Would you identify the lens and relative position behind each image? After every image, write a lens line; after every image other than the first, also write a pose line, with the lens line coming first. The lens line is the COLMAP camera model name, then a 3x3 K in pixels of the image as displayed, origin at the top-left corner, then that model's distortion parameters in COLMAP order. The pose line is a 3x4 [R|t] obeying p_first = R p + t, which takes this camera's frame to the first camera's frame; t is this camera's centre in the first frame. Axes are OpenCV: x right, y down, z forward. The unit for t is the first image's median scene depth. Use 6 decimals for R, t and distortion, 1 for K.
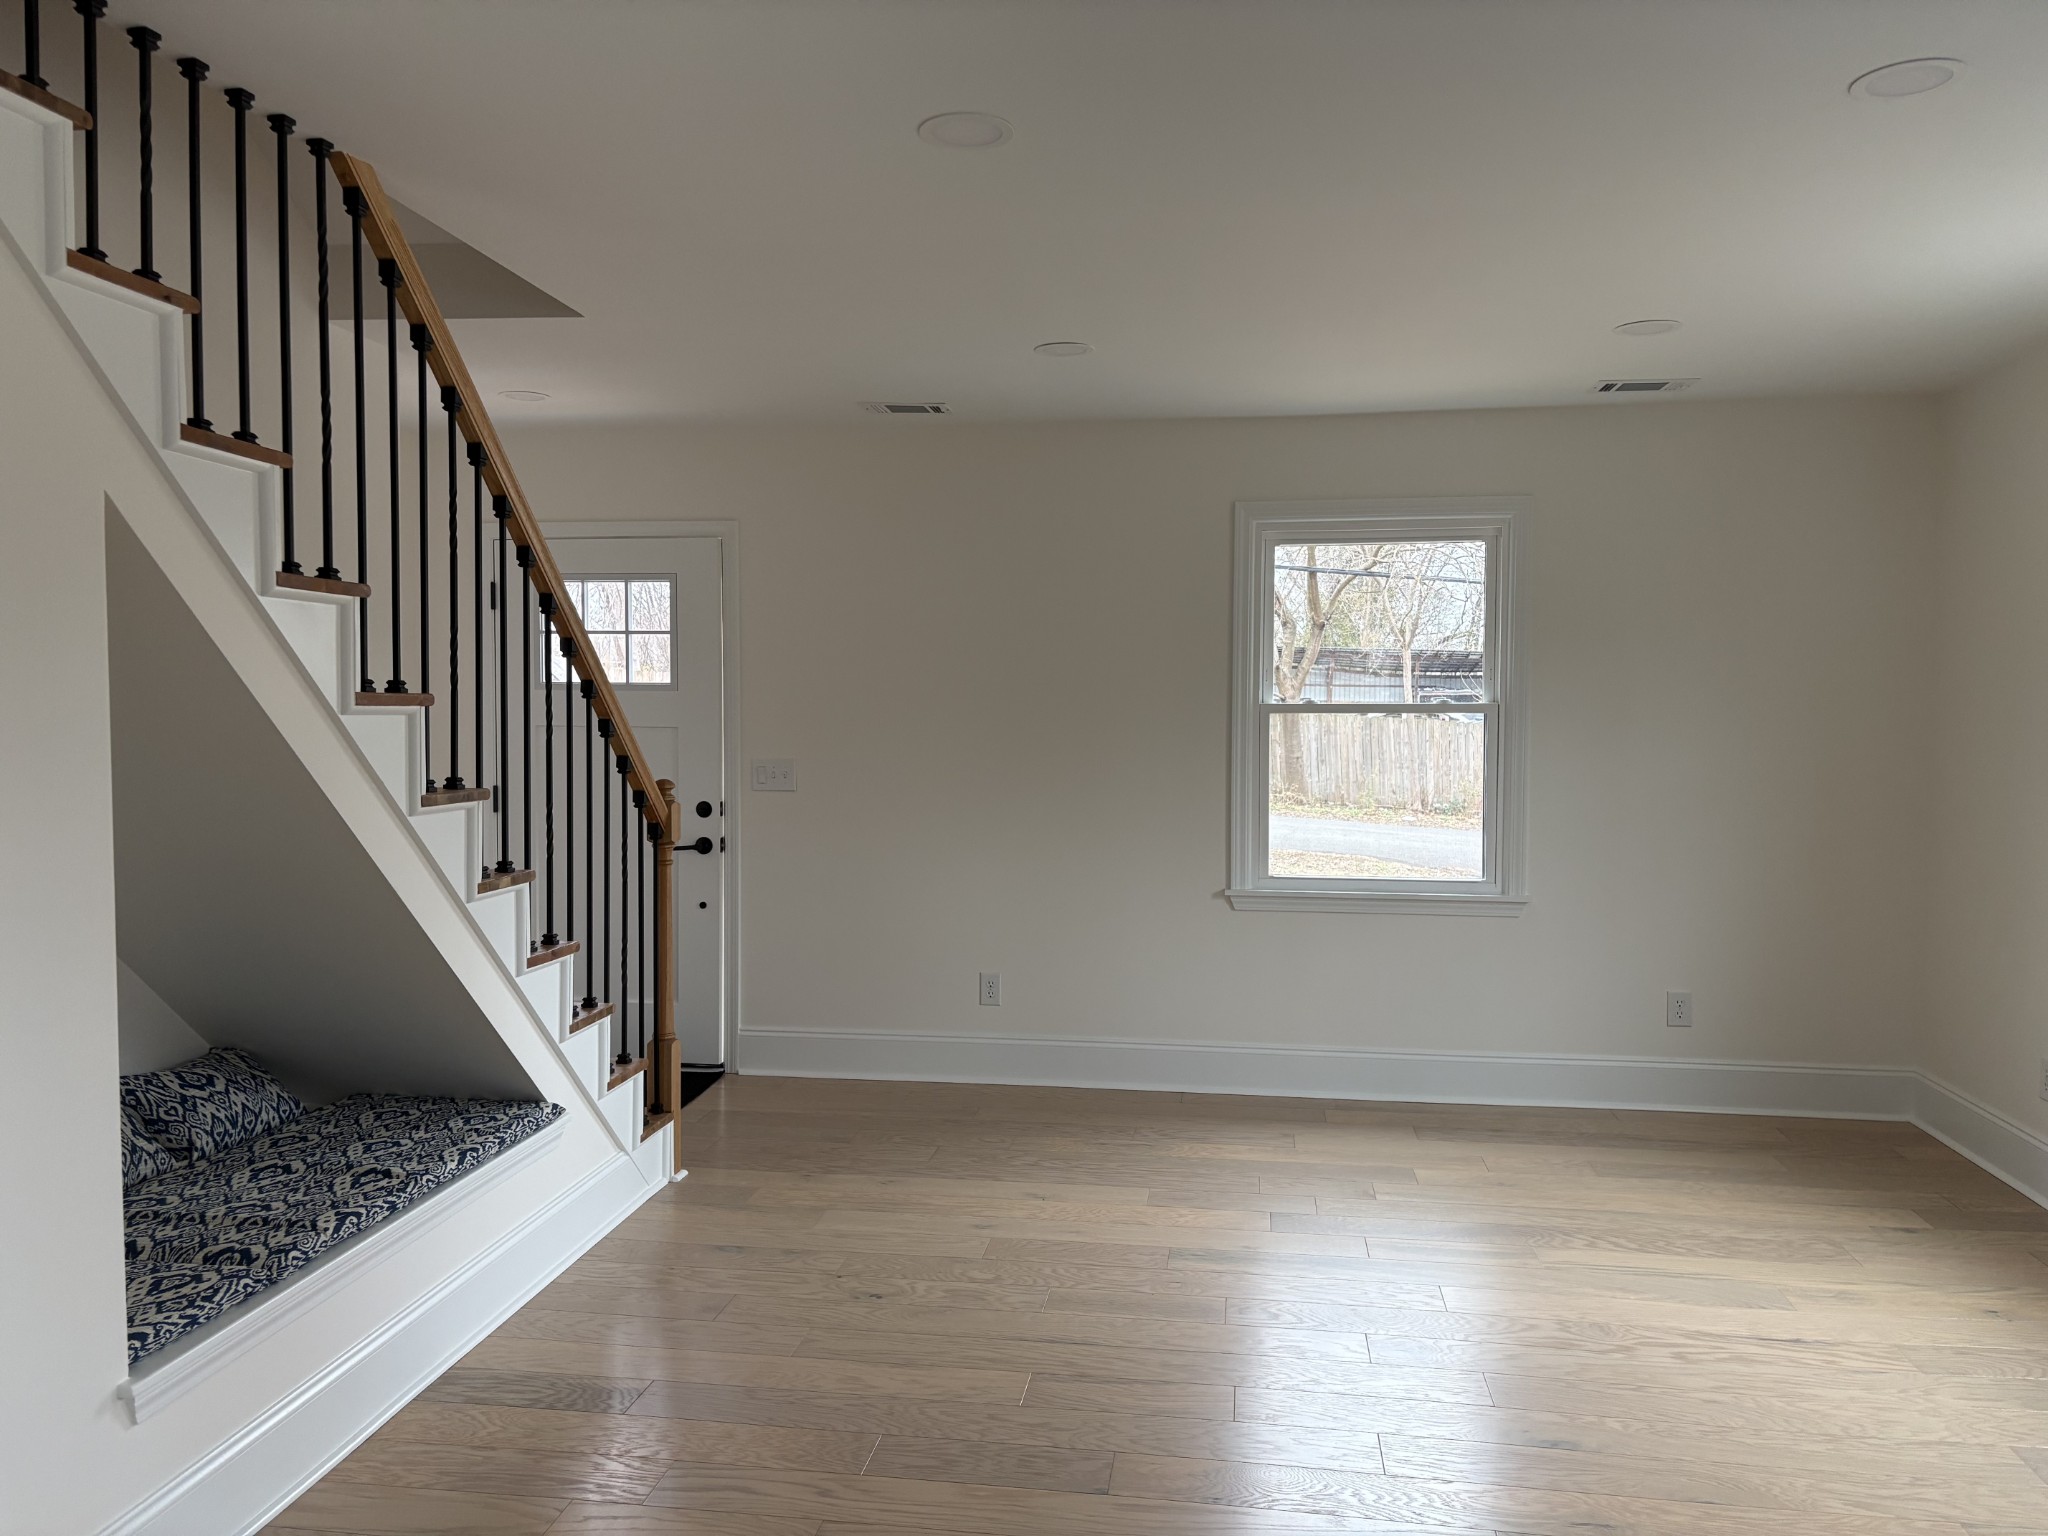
lens RADIAL K [[1561.0, 0, 1016.0], [0, 1561.0, 774.1], [0, 0, 1]] dist [0.030509, -0.015650]
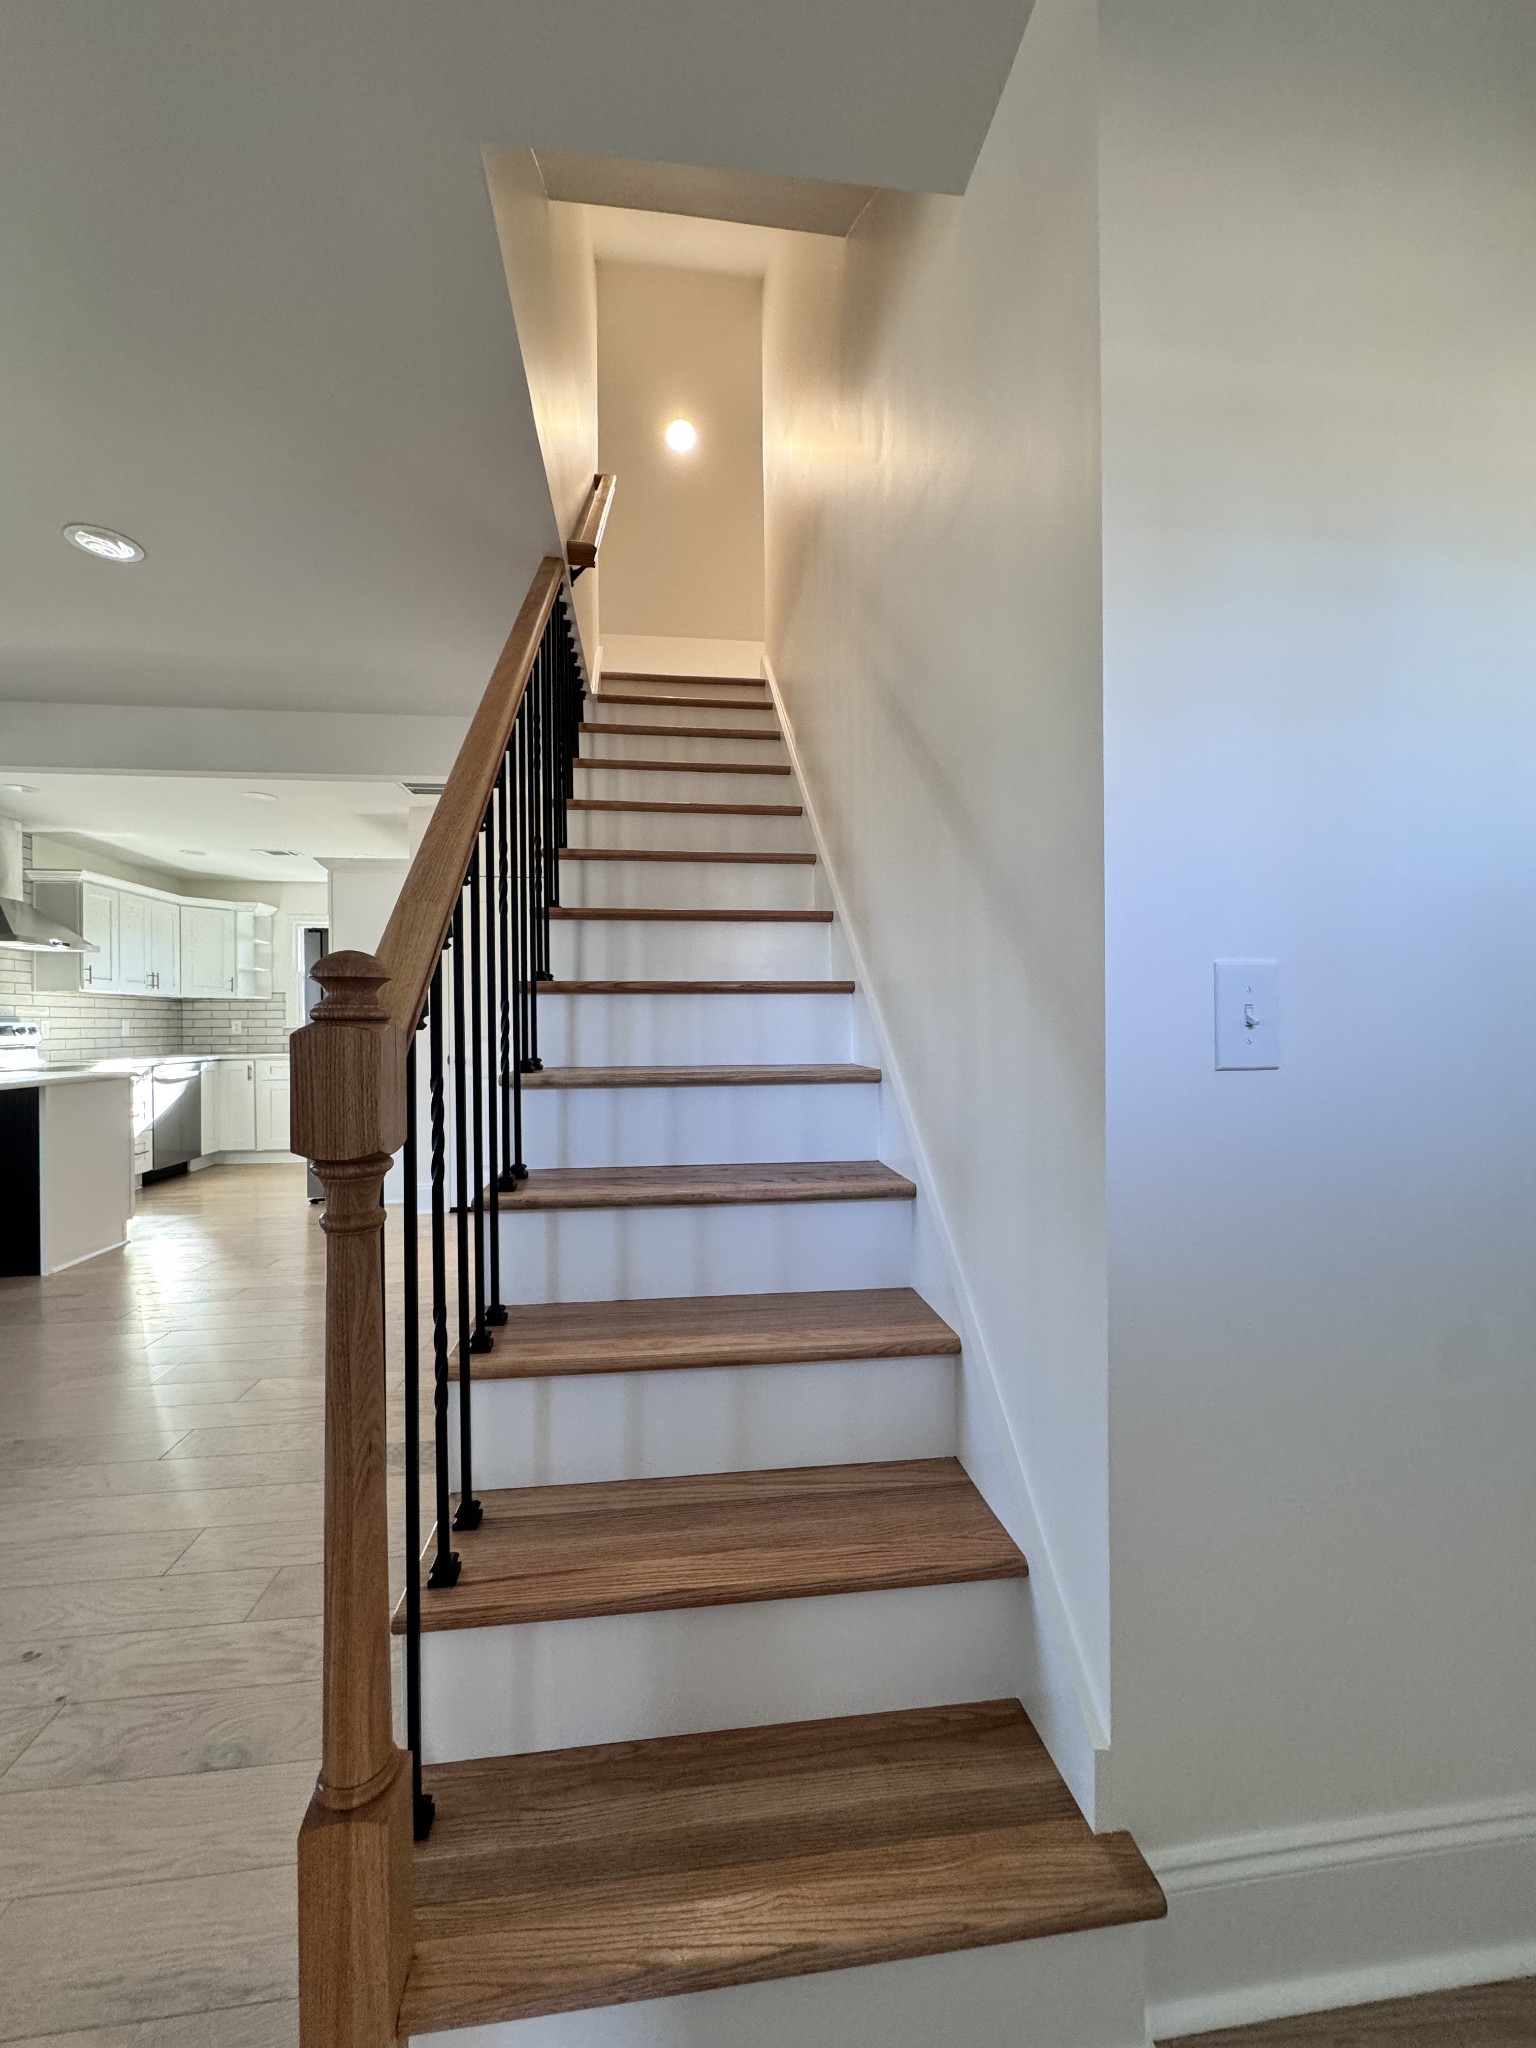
lens RADIAL K [[818.7, 0, 778.7], [0, 818.7, 1031.6], [0, 0, 1]] dist [-0.001320, 0.000544]
pose [[-0.961312, 0.001468, -0.275457, -0.359607], [-0.013264, 0.998579, 0.051610, 0.008767], [0.275142, 0.053267, -0.959927, 1.606052]]
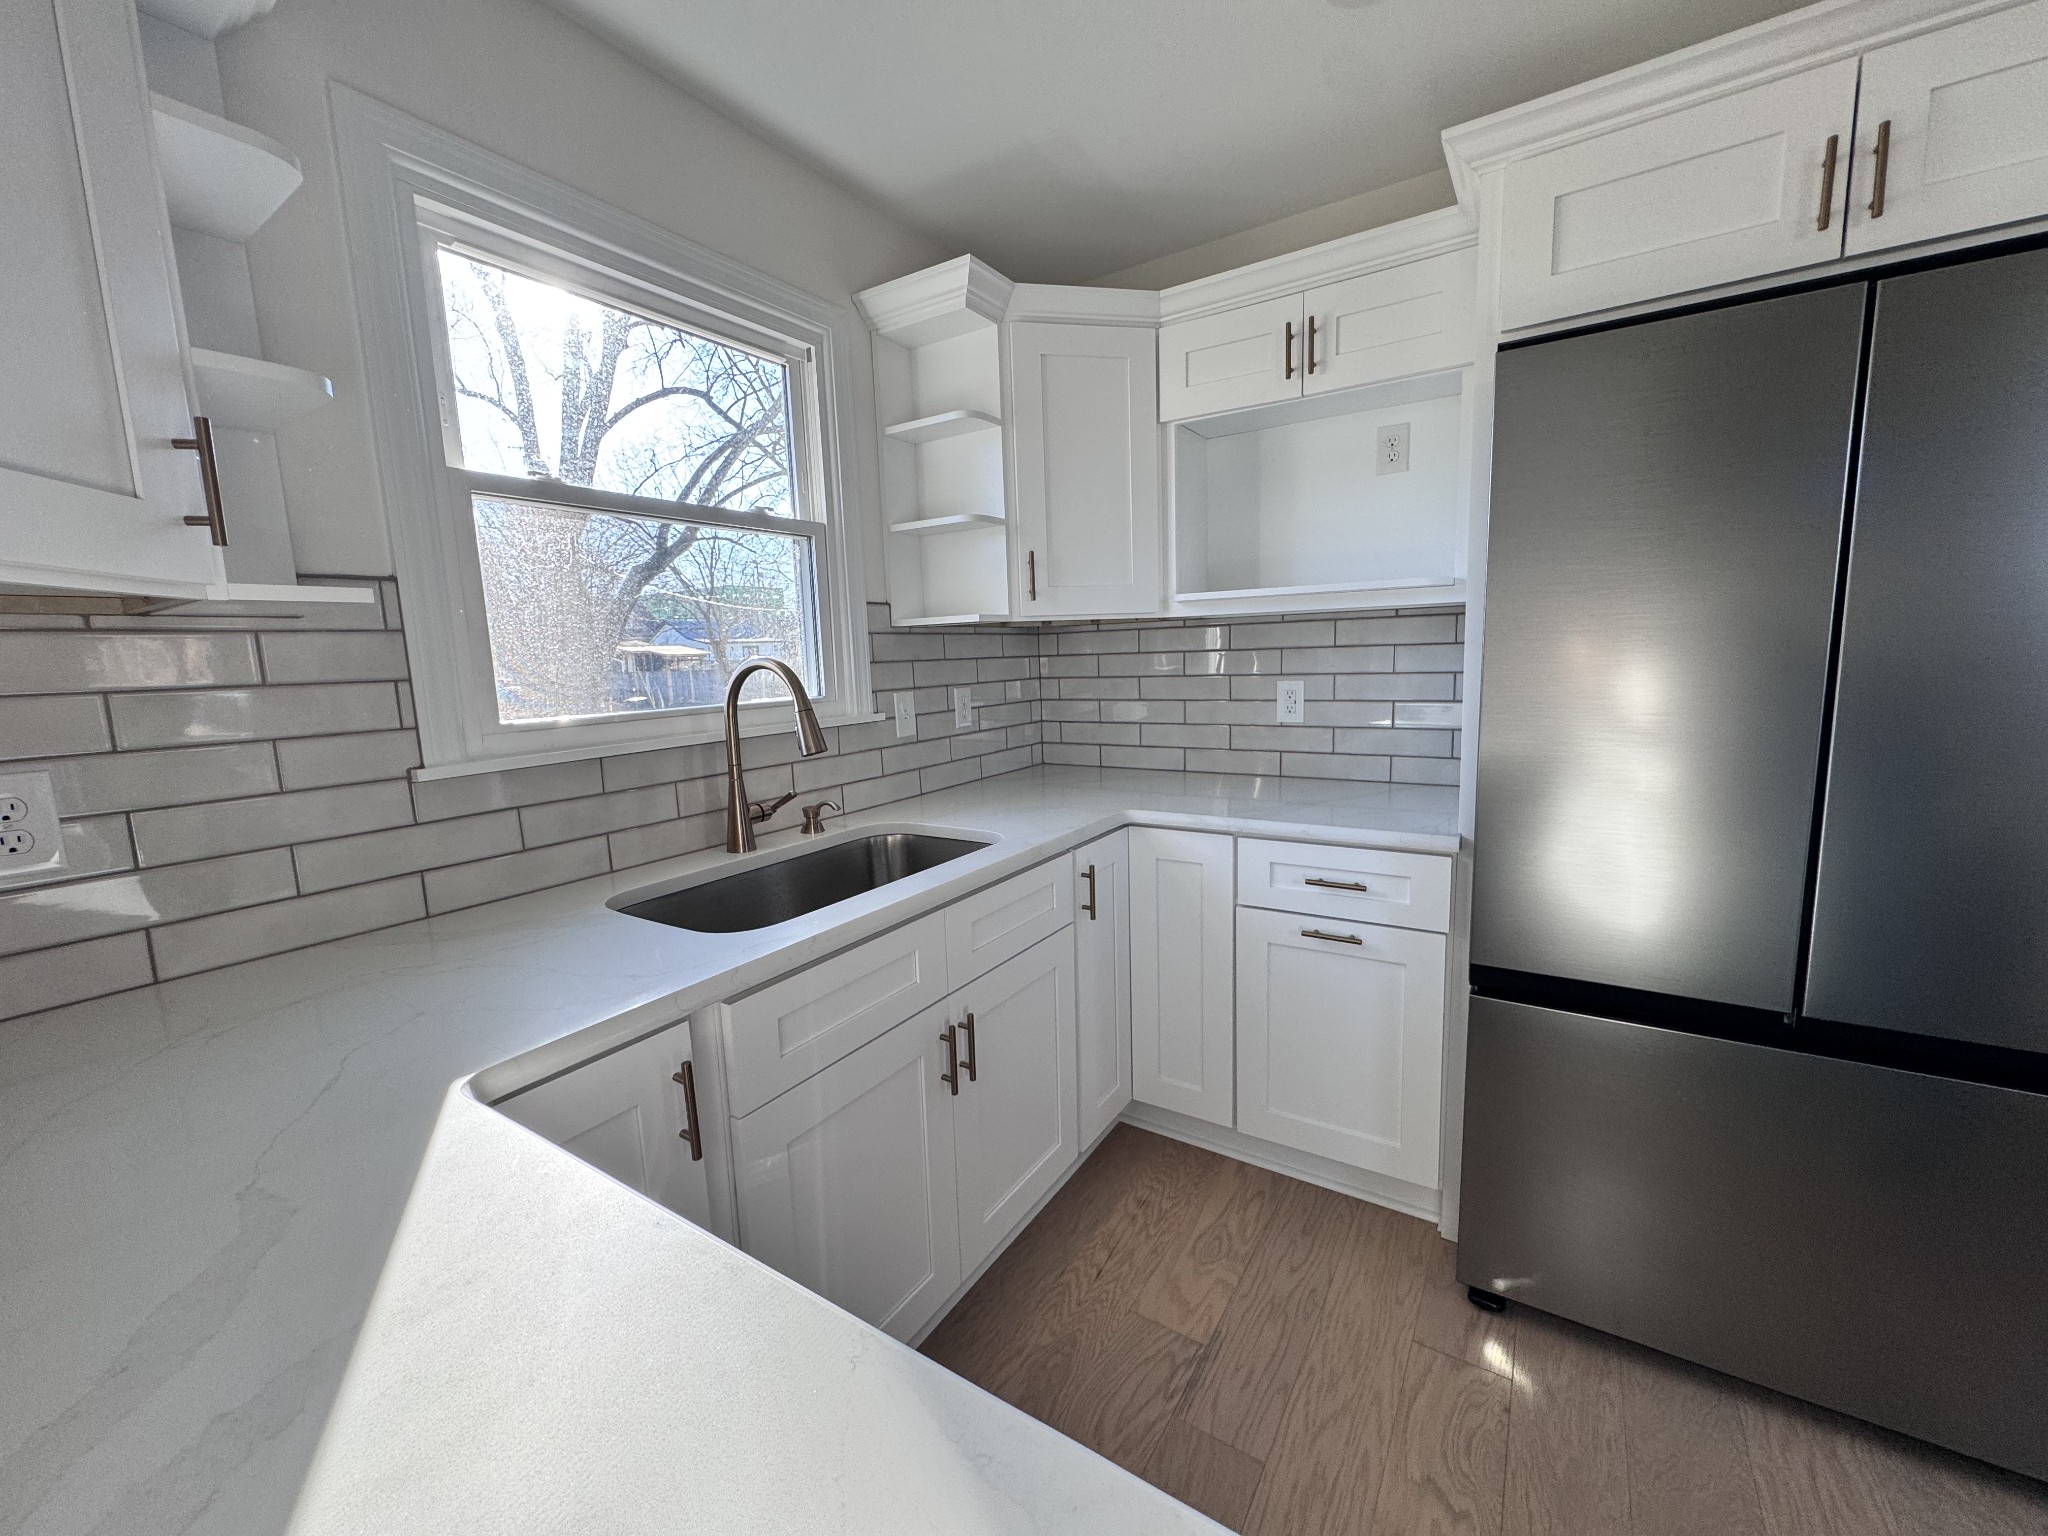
lens RADIAL K [[818.7, 0, 1033.6], [0, 818.7, 762.1], [0, 0, 1]] dist [-0.001320, 0.000544]
pose [[-0.408614, 0.133827, -0.902843, 0.511960], [-0.010935, 0.988403, 0.151458, 0.058400], [0.912642, 0.071760, -0.402412, -0.393019]]
